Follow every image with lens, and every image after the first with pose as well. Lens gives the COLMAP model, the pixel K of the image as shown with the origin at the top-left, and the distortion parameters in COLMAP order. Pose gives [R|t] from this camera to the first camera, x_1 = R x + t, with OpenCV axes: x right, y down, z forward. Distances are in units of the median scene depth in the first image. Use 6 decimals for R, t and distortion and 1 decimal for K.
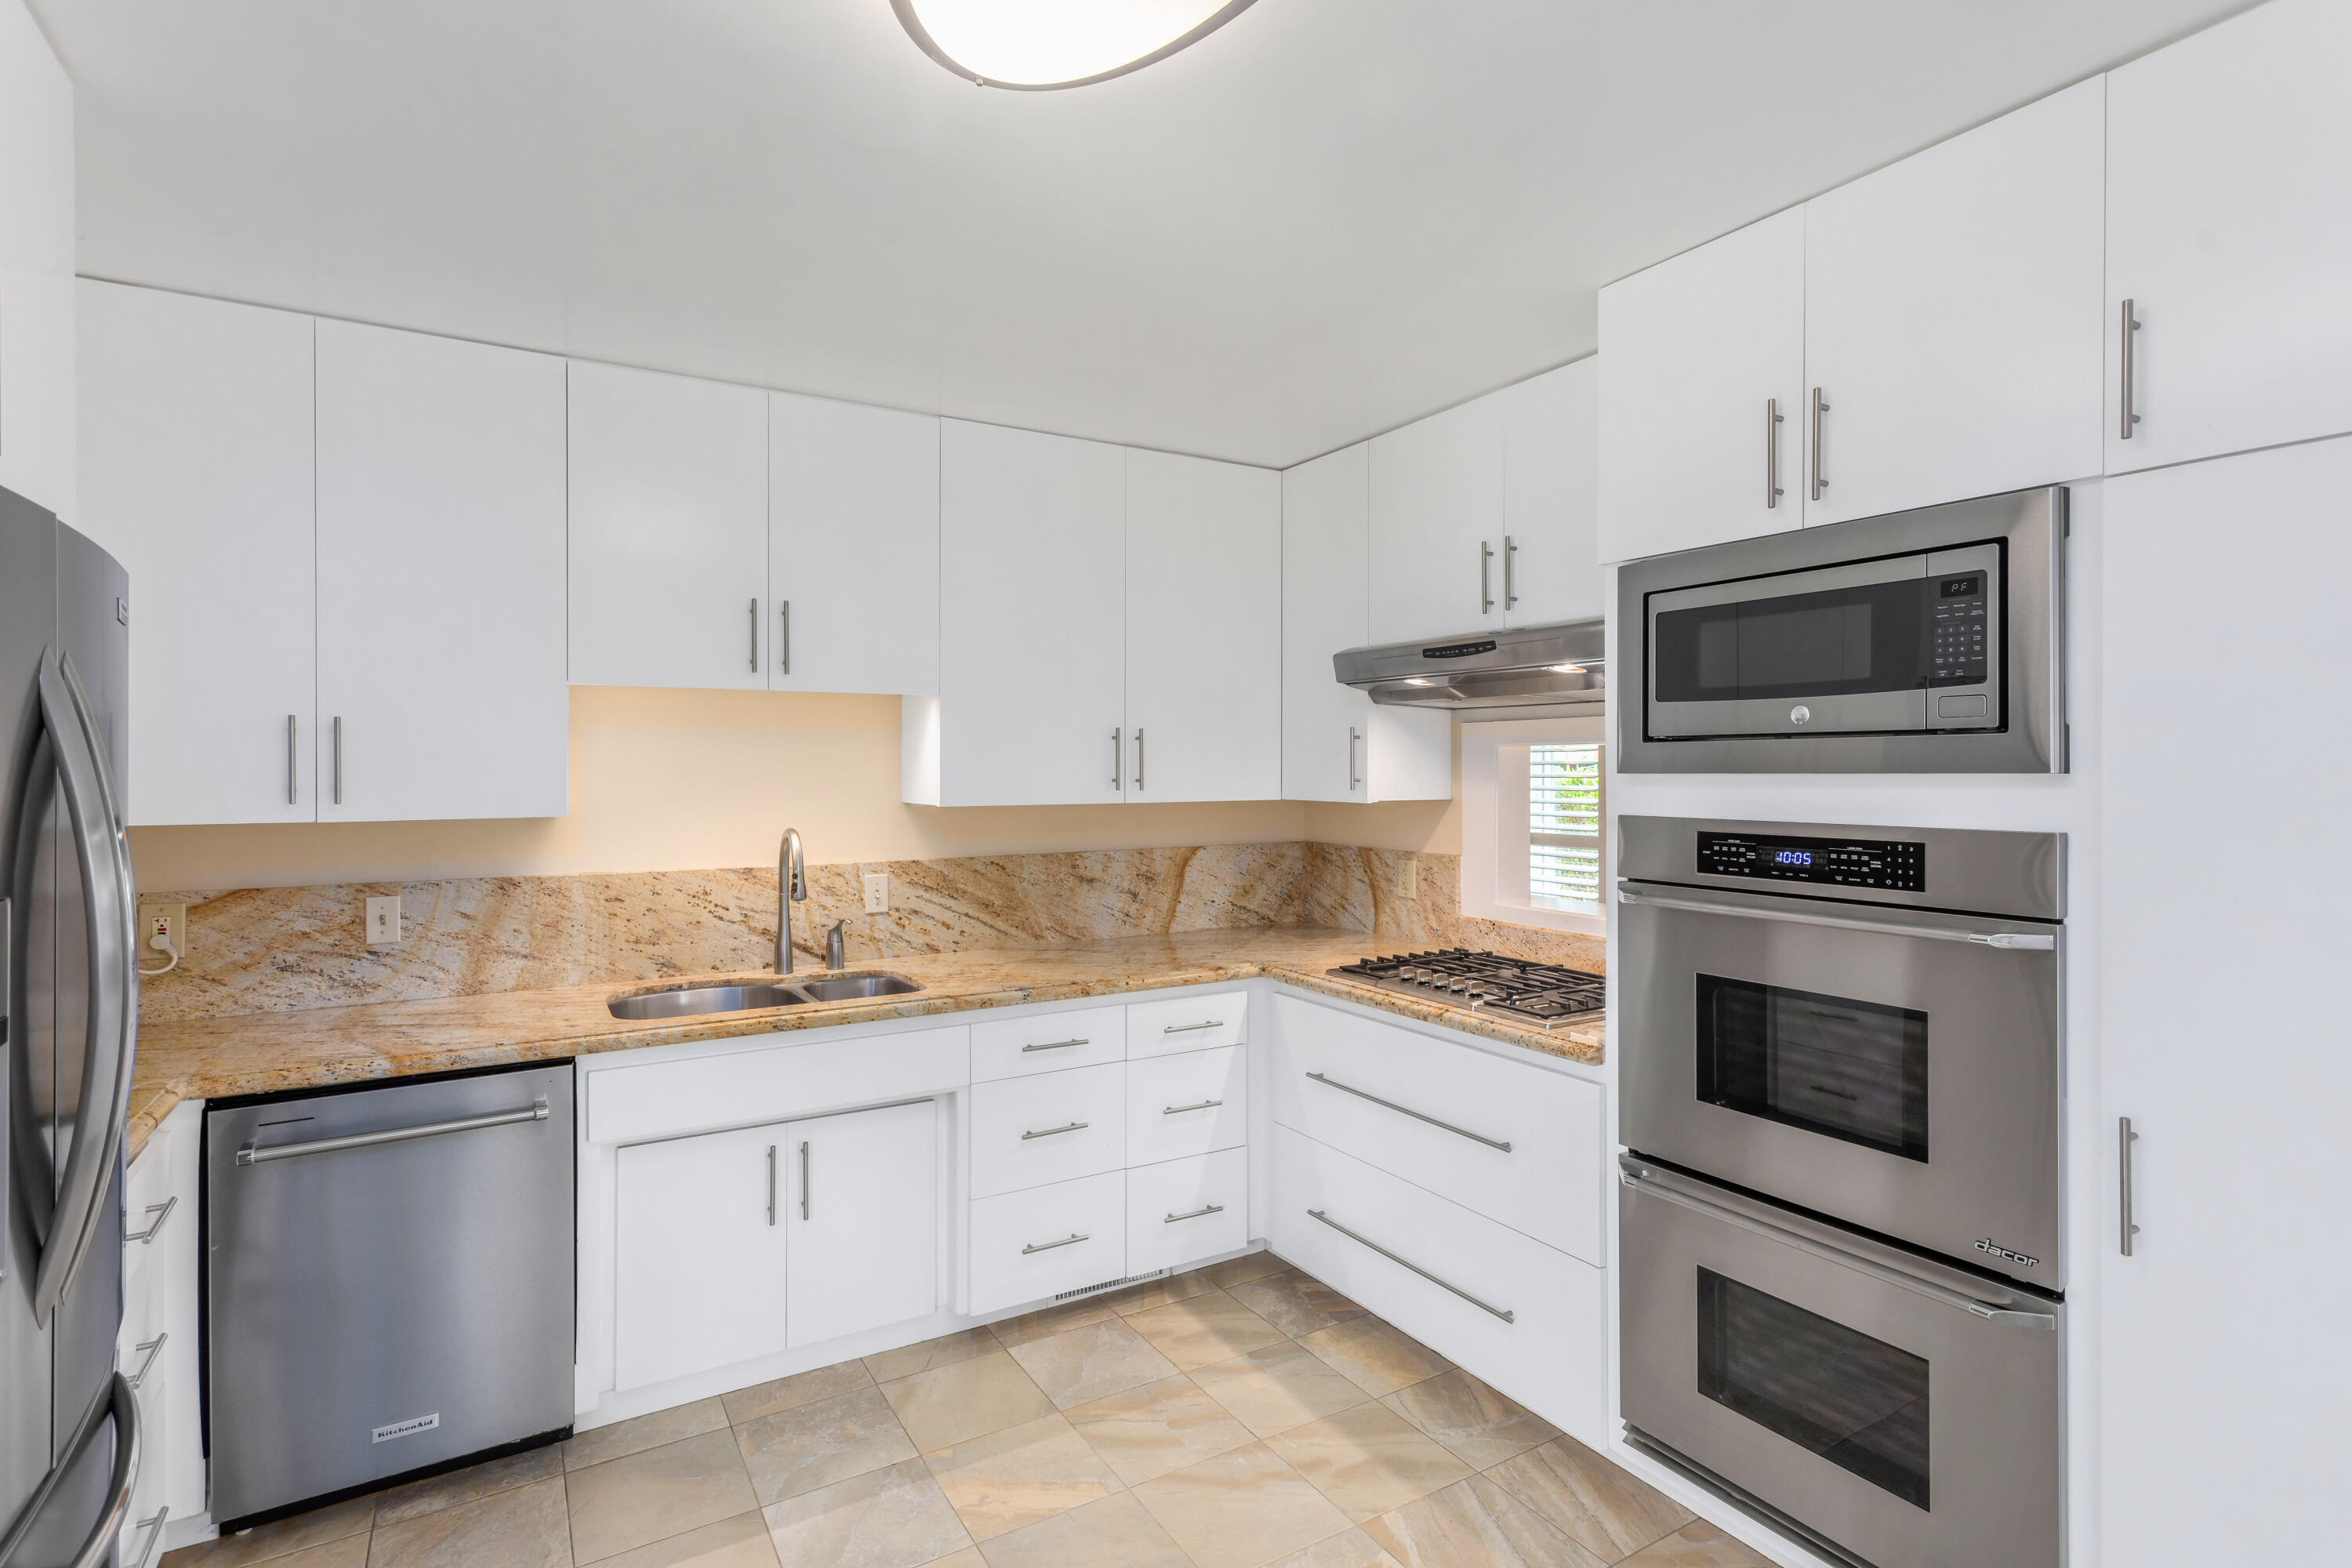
lens RADIAL K [[1147.1, 0, 1179.0], [0, 1147.1, 774.9], [0, 0, 1]] dist [0.000702, 0.000988]
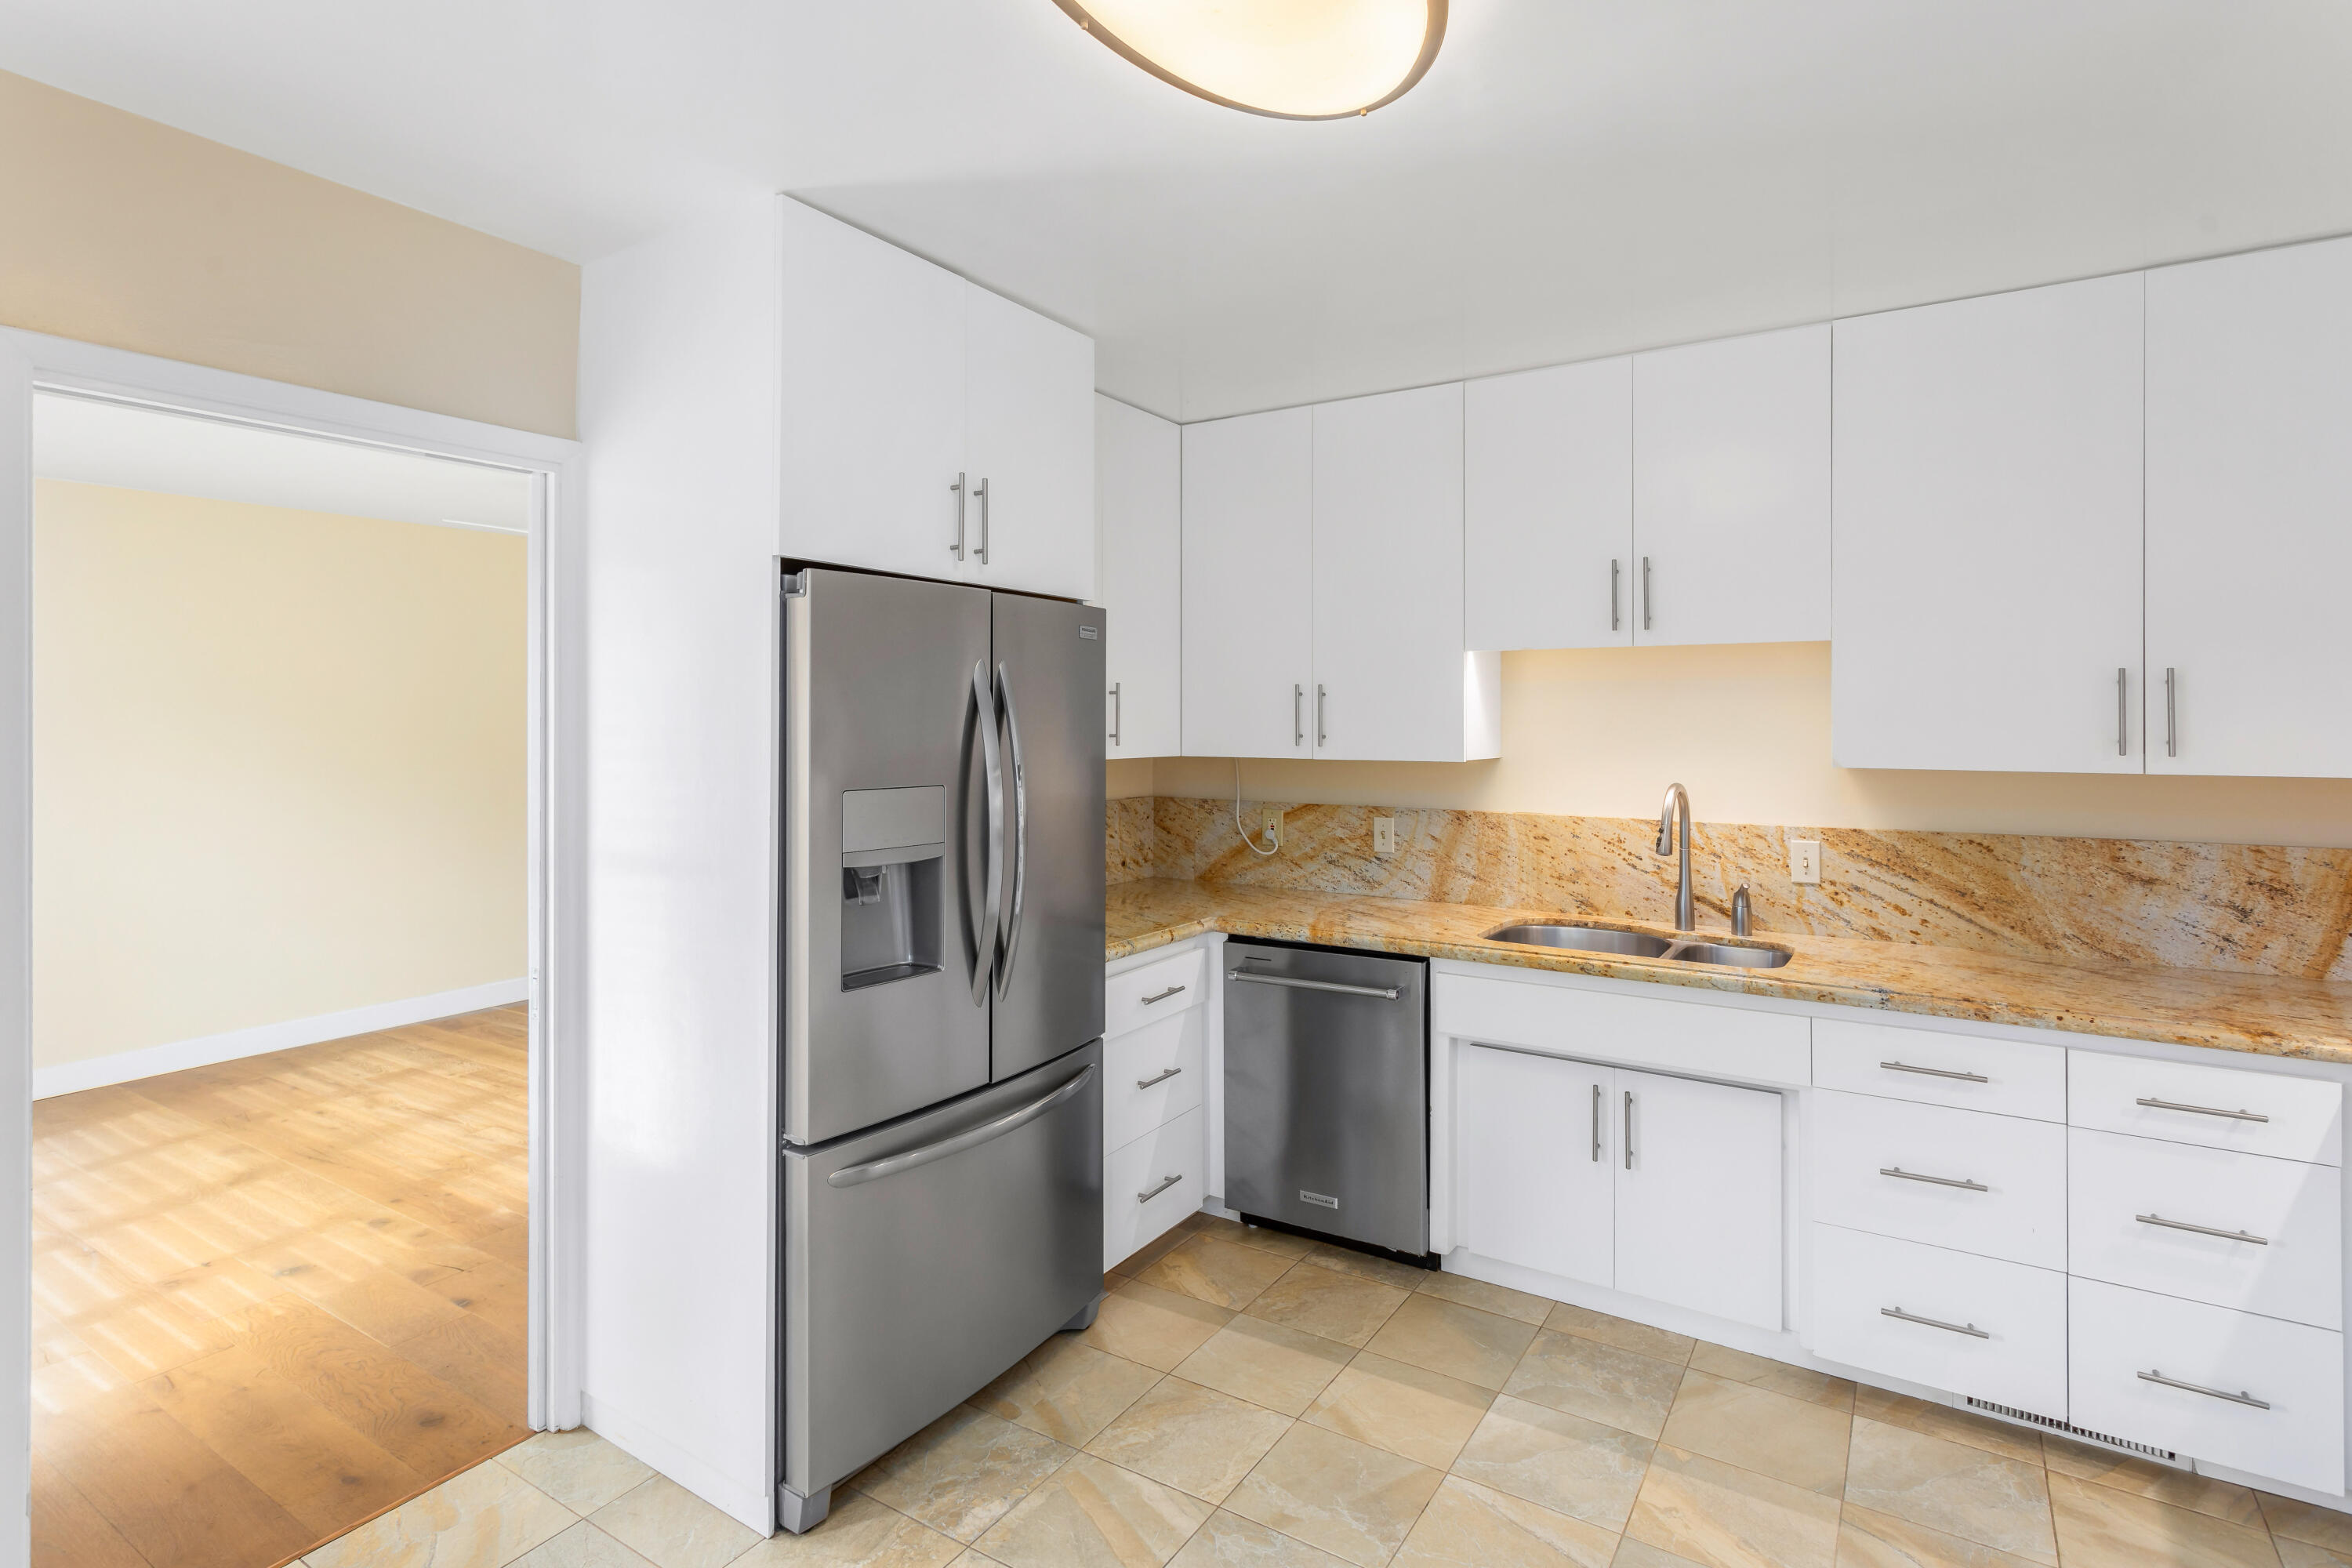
lens RADIAL K [[1170.0, 0, 1174.8], [0, 1170.0, 720.5], [0, 0, 1]] dist [-0.000195, -0.000358]
pose [[0.438701, 0.002882, -0.898629, 0.386391], [-0.007294, 0.999973, -0.000354, -0.004069], [0.898604, 0.006710, 0.438710, 0.168081]]
